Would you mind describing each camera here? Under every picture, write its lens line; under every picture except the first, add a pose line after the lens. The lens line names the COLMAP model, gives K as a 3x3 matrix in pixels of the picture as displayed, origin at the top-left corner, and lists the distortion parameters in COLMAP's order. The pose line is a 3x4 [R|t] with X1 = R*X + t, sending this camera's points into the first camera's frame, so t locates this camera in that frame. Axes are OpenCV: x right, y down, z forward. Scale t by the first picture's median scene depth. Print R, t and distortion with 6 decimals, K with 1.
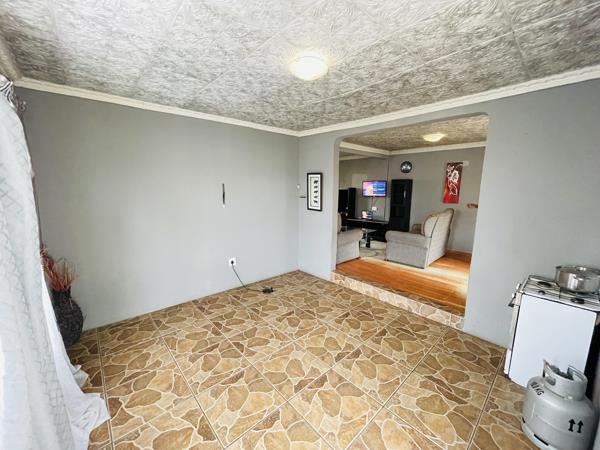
lens RADIAL K [[242.8, 0, 300.0], [0, 242.8, 225.0], [0, 0, 1]] dist [-0.000669, -0.000017]
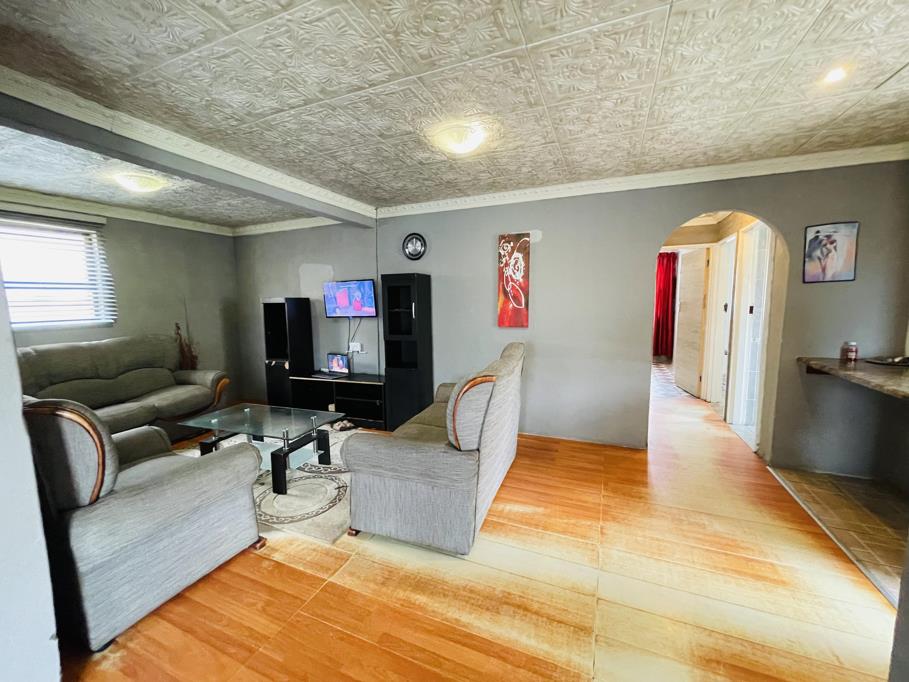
lens RADIAL K [[366.1, 0, 457.9], [0, 366.1, 341.5], [0, 0, 1]] dist [-0.000302, -0.000079]
pose [[0.903414, -0.065149, 0.423790, 0.338943], [0.085813, 0.995864, -0.029839, -0.072771], [-0.420094, 0.063324, 0.905269, 0.606363]]
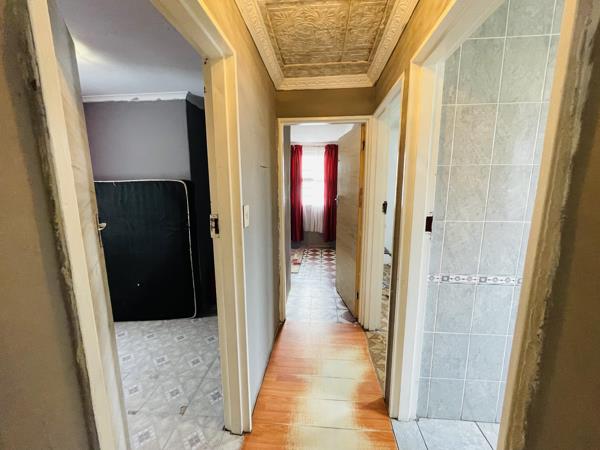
lens RADIAL K [[242.8, 0, 300.0], [0, 242.8, 225.0], [0, 0, 1]] dist [-0.000669, -0.000017]
pose [[0.732300, -0.120641, 0.670210, 1.063132], [0.117713, 0.991793, 0.049909, -0.150785], [-0.670731, 0.042344, 0.740491, 1.002350]]
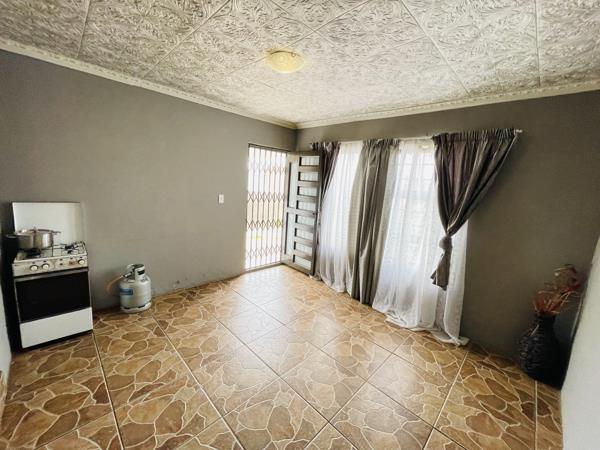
lens RADIAL K [[242.8, 0, 300.0], [0, 242.8, 225.0], [0, 0, 1]] dist [-0.000669, -0.000017]
pose [[-0.995249, -0.065673, -0.071881, -0.001584], [-0.085902, 0.939800, 0.330752, -0.151354], [0.045832, 0.335355, -0.940976, 0.982749]]
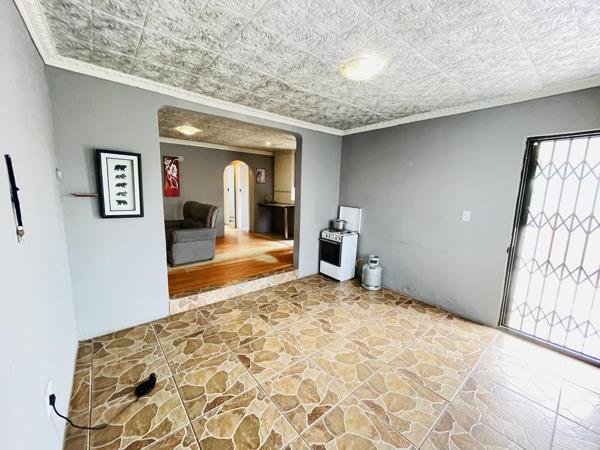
lens RADIAL K [[242.8, 0, 300.0], [0, 242.8, 225.0], [0, 0, 1]] dist [-0.000669, -0.000017]
pose [[0.044381, -0.159163, 0.986254, -0.508462], [0.132351, 0.979462, 0.152111, -0.077059], [-0.990209, 0.123781, 0.064535, 0.569123]]
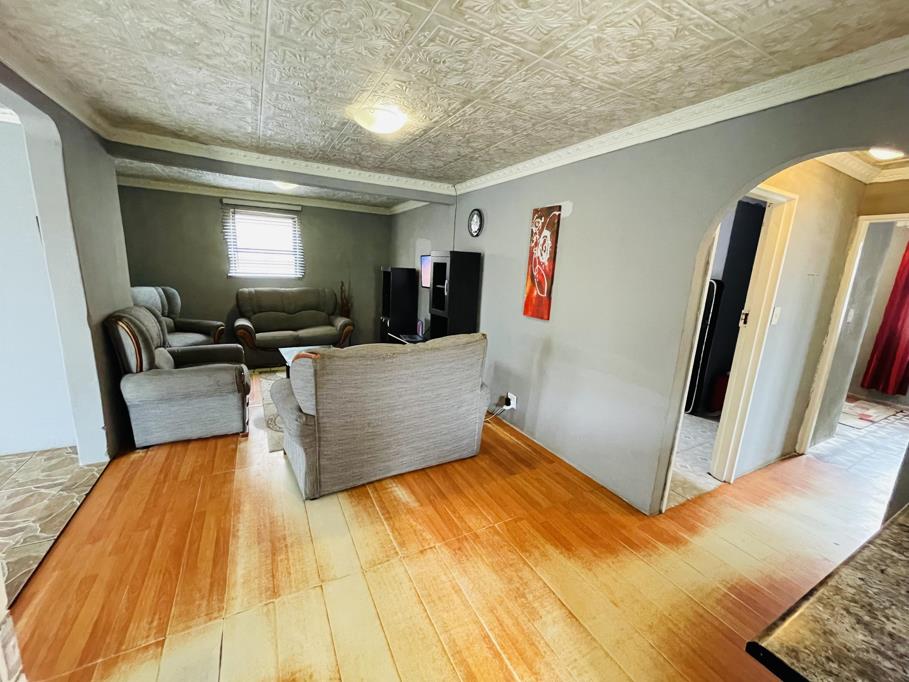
lens RADIAL K [[367.8, 0, 454.5], [0, 367.8, 341.0], [0, 0, 1]] dist [-0.000669, -0.000017]
pose [[0.970806, 0.093371, -0.220945, 0.844651], [-0.085264, 0.995297, 0.045969, -0.094645], [0.224198, -0.025788, 0.974202, 0.562667]]
